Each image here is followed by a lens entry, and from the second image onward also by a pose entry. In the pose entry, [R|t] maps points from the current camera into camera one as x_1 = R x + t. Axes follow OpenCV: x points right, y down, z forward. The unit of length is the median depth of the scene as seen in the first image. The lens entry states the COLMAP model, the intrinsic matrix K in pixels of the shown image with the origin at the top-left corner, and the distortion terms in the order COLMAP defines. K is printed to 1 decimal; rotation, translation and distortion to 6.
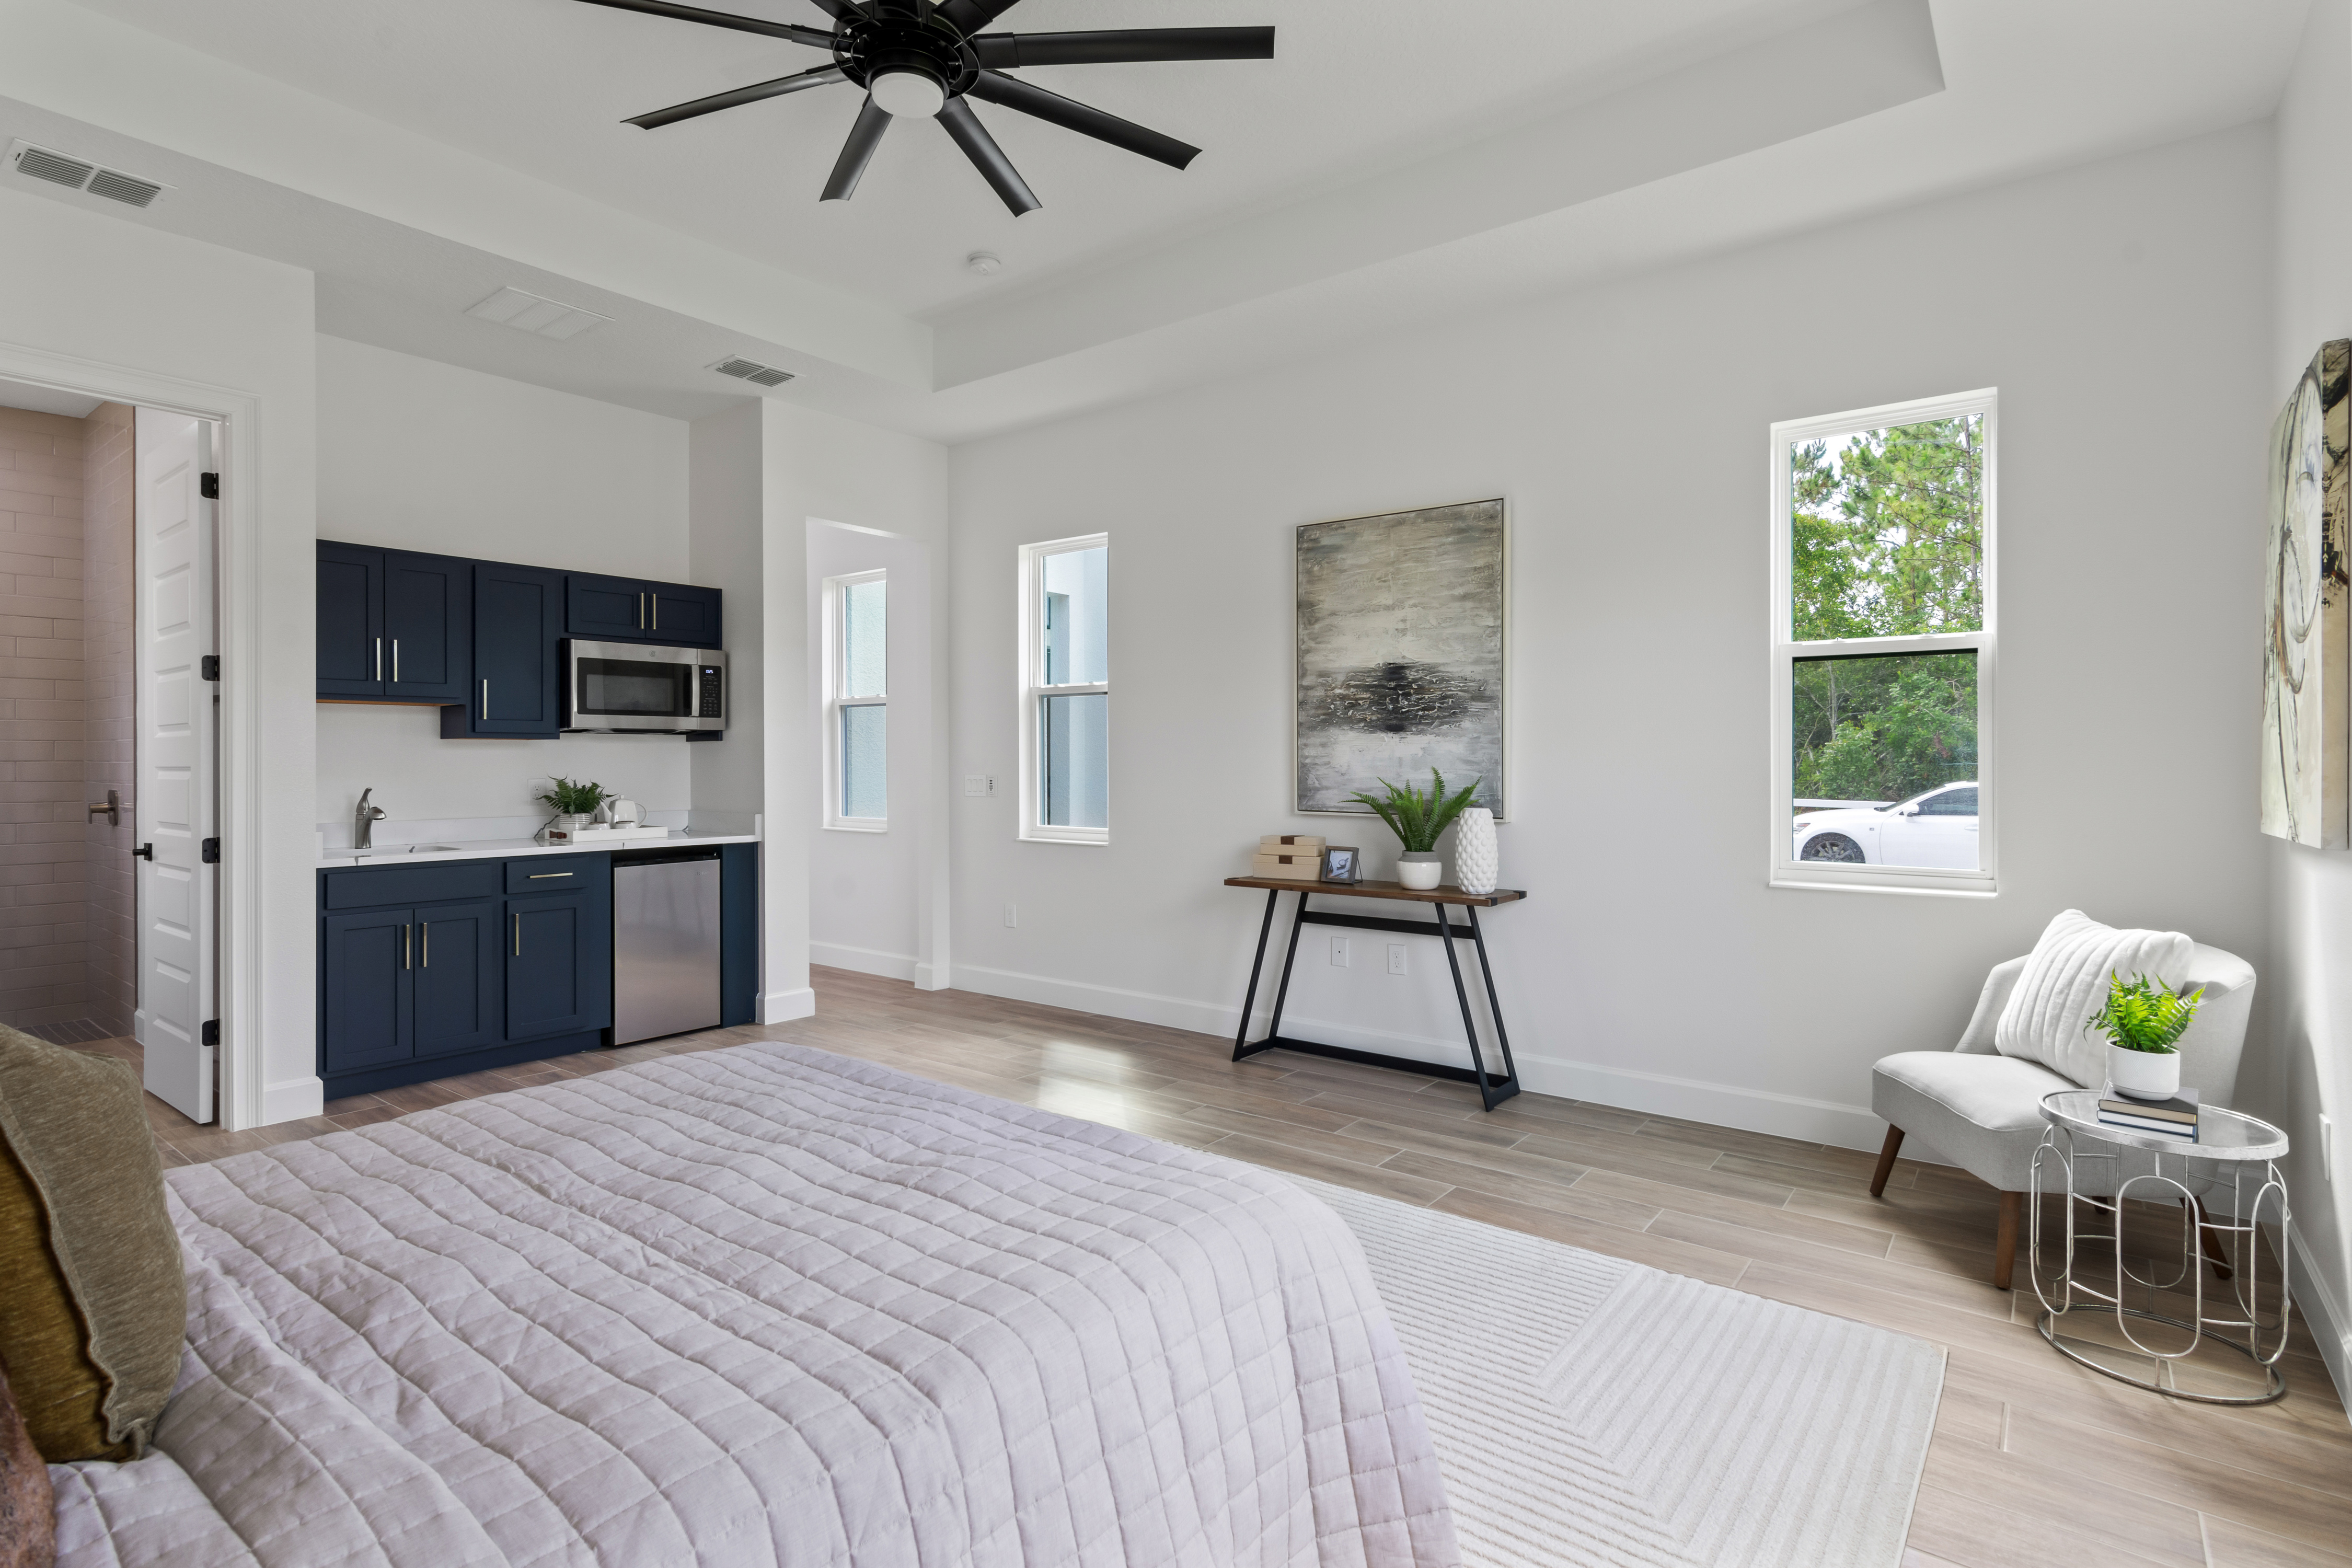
lens RADIAL K [[1148.7, 0, 1195.9], [0, 1148.7, 764.1], [0, 0, 1]] dist [-0.003405, 0.002278]
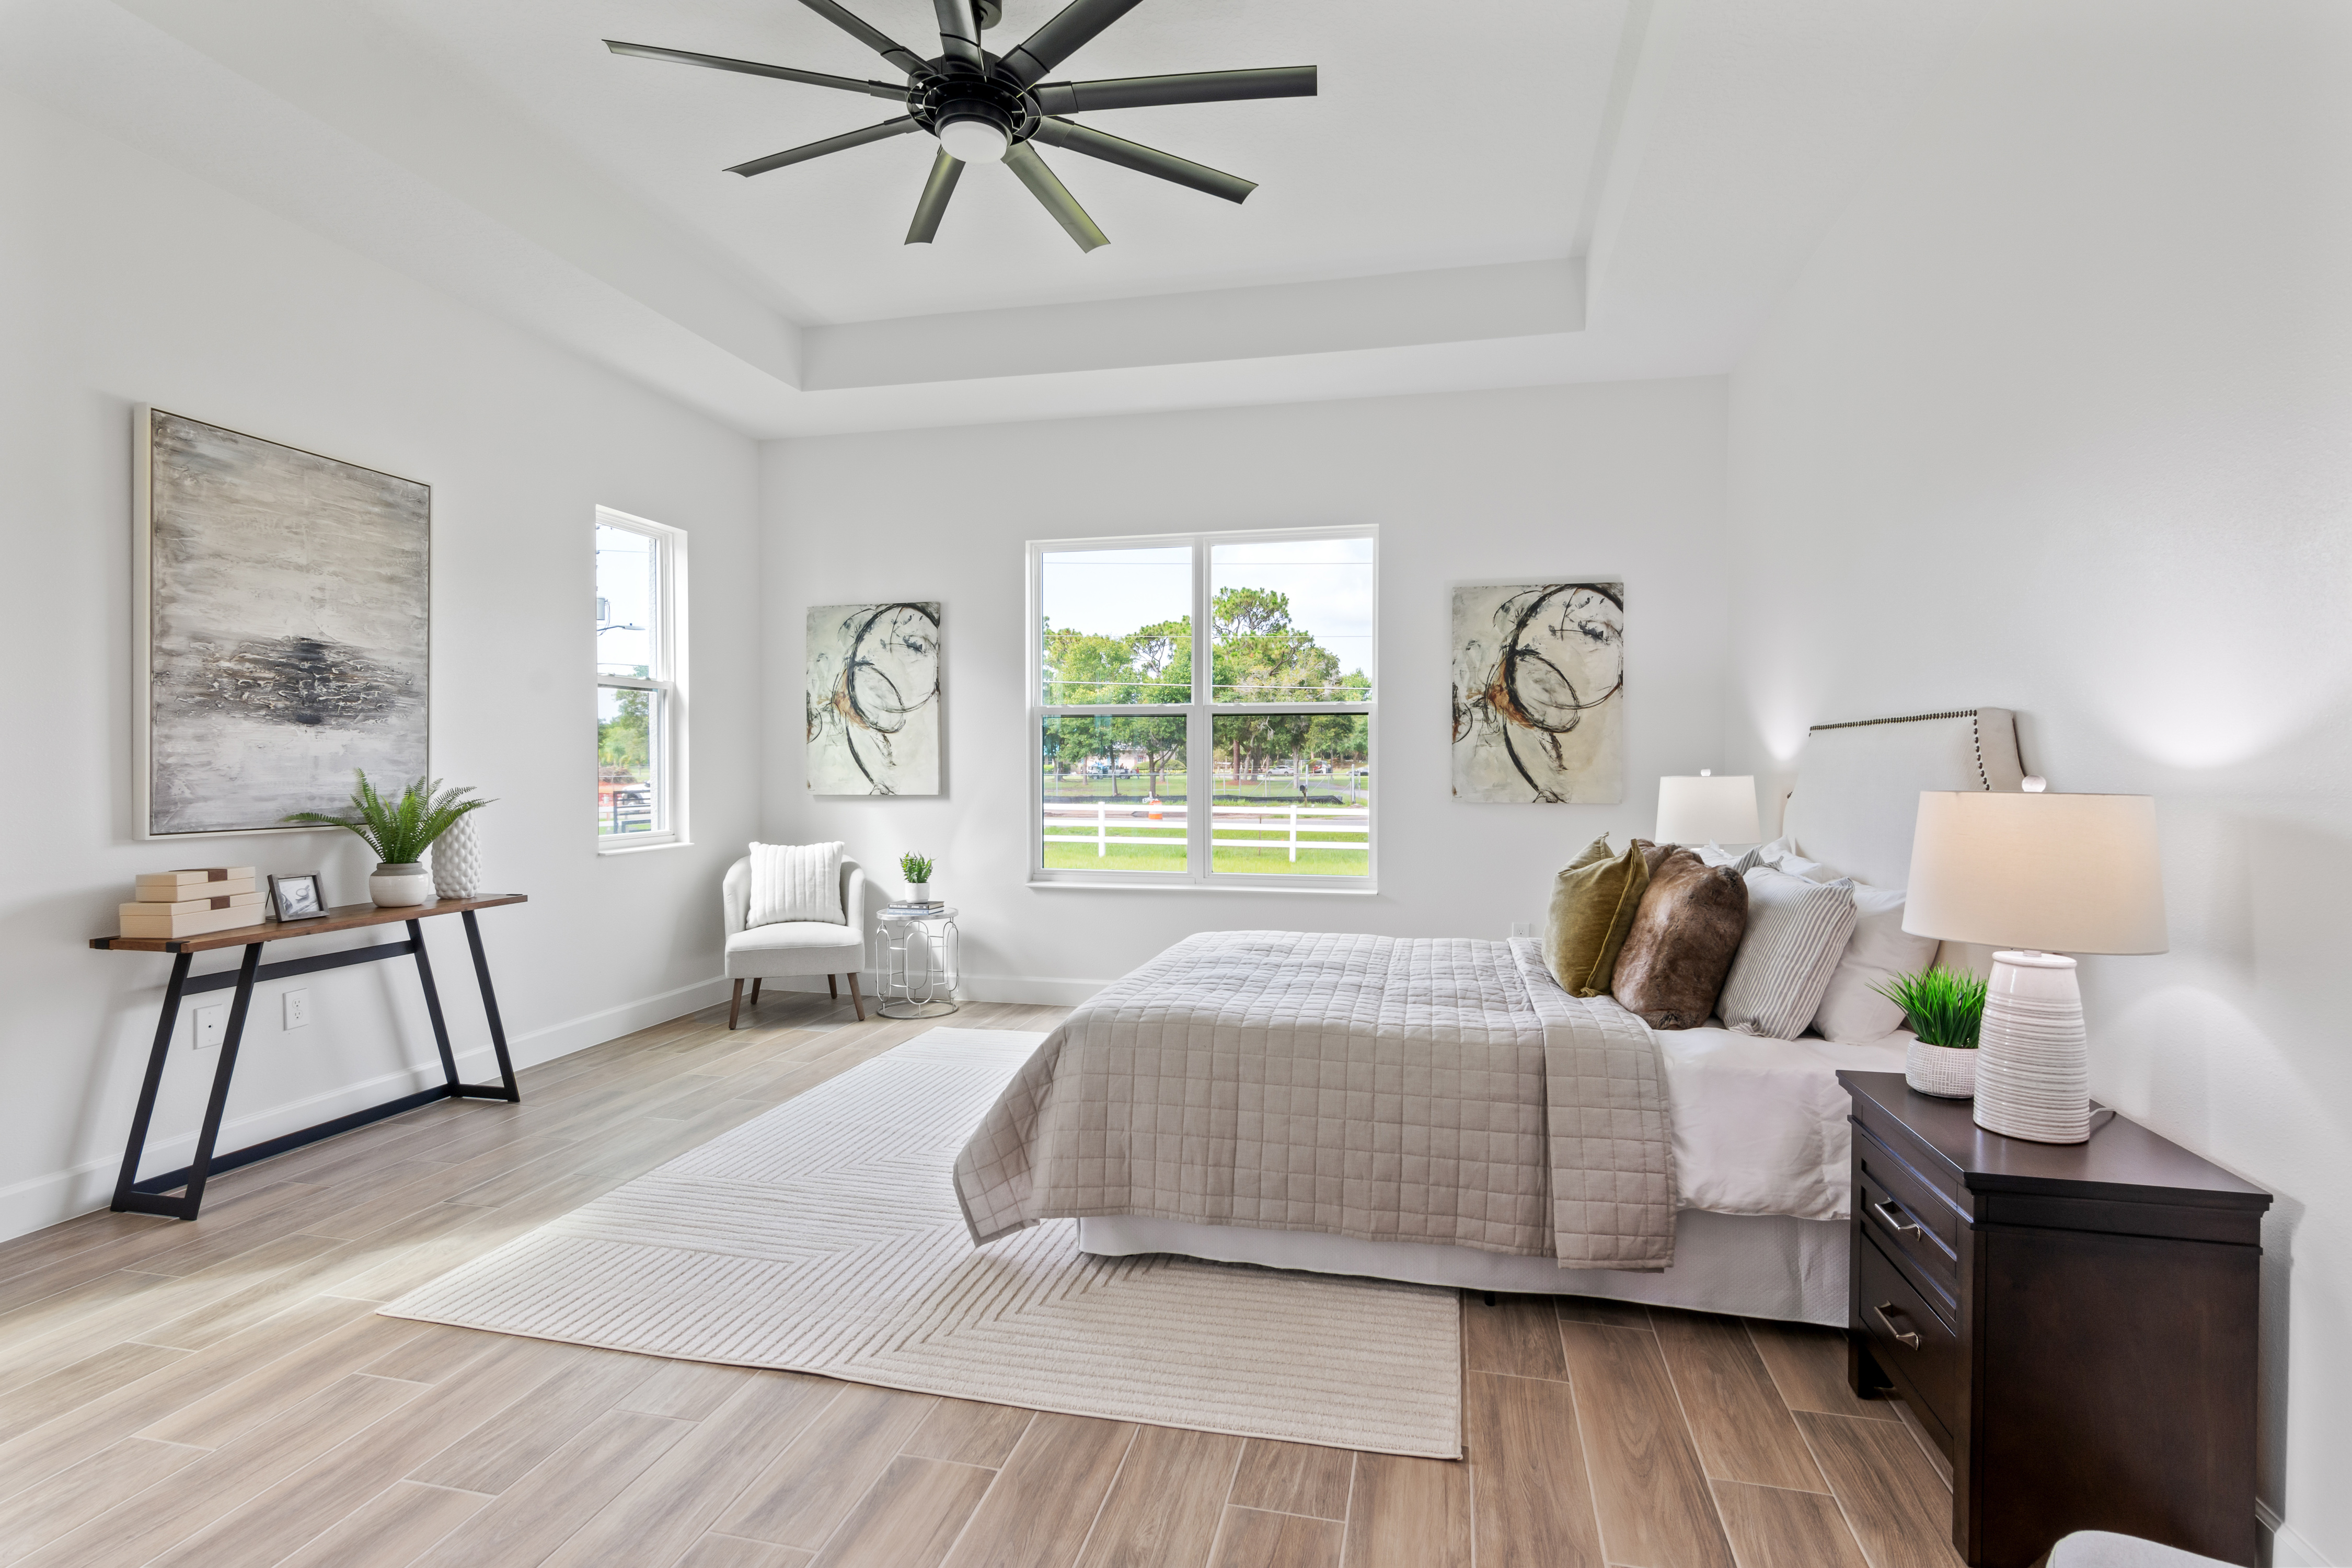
lens RADIAL K [[1148.7, 0, 1175.5], [0, 1148.7, 792.1], [0, 0, 1]] dist [-0.003405, 0.002278]
pose [[-0.405543, -0.025859, 0.913710, -0.770523], [-0.001792, 0.999620, 0.027494, -0.003742], [-0.914074, 0.009513, -0.405435, 0.734516]]
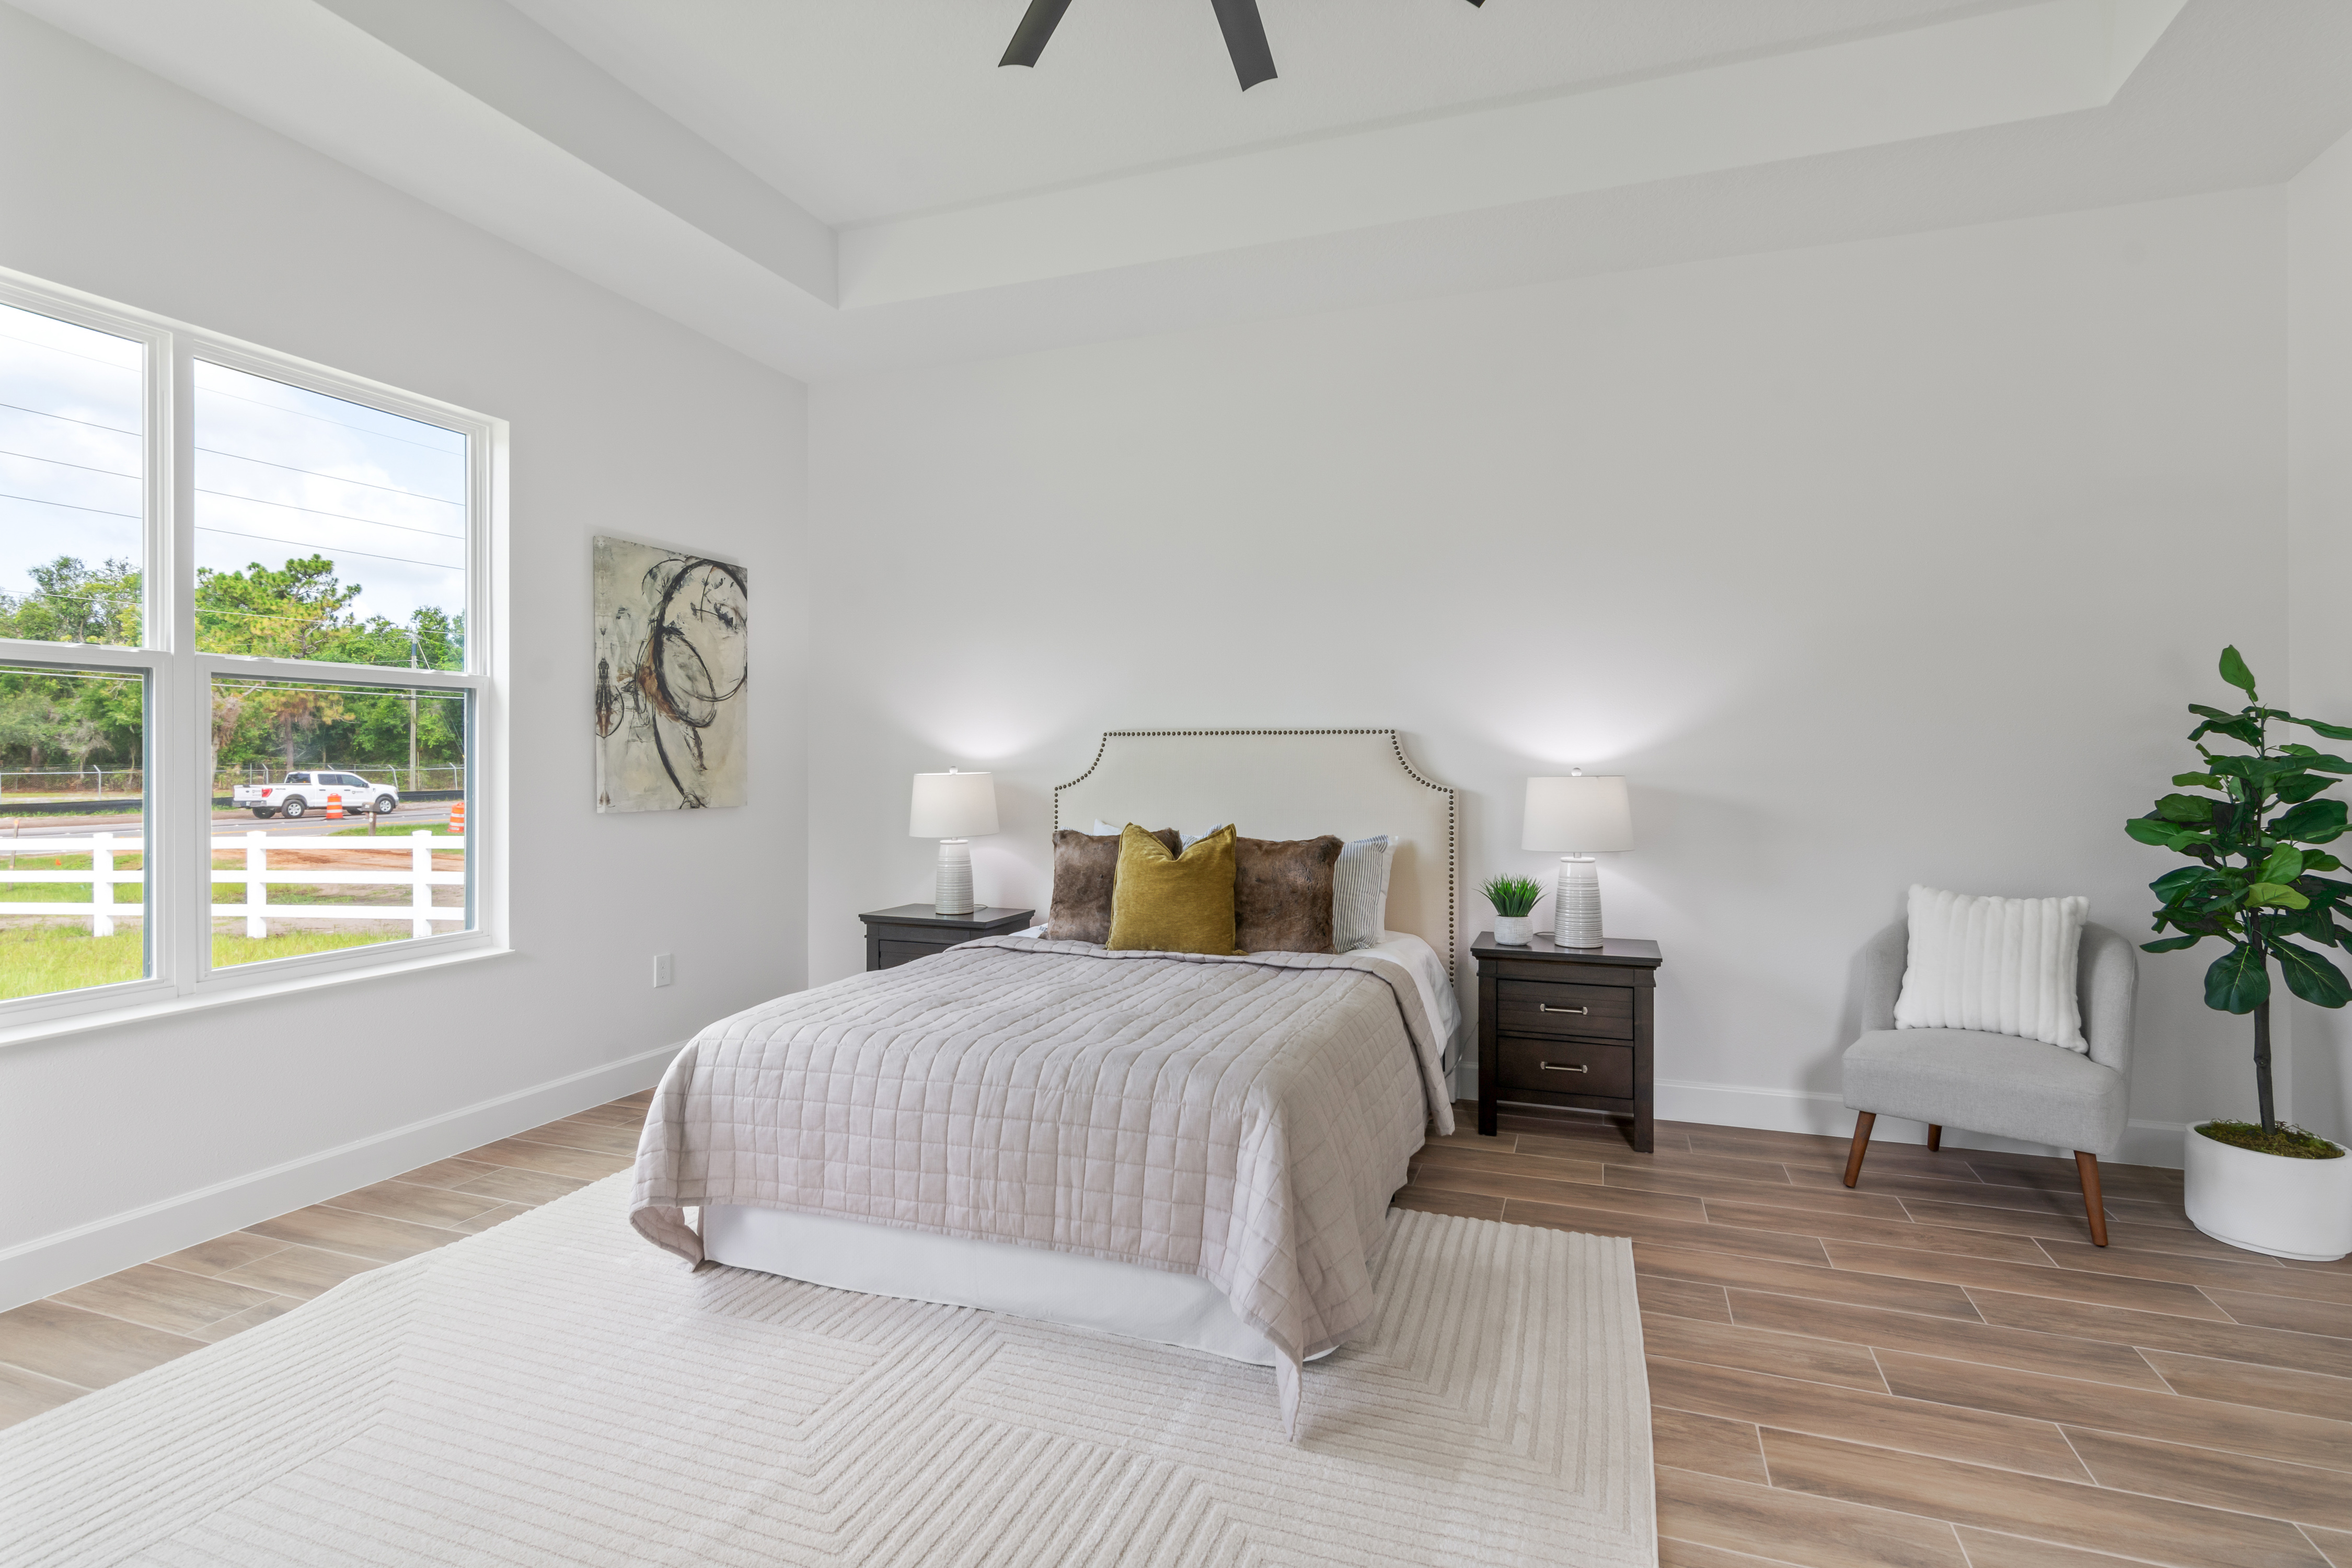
lens RADIAL K [[1148.7, 0, 1186.4], [0, 1148.7, 763.4], [0, 0, 1]] dist [-0.003405, 0.002278]
pose [[-0.954381, -0.000930, -0.298590, -0.024651], [-0.001817, 0.999995, 0.002694, -0.004285], [0.298585, 0.003113, -0.954378, 0.985414]]
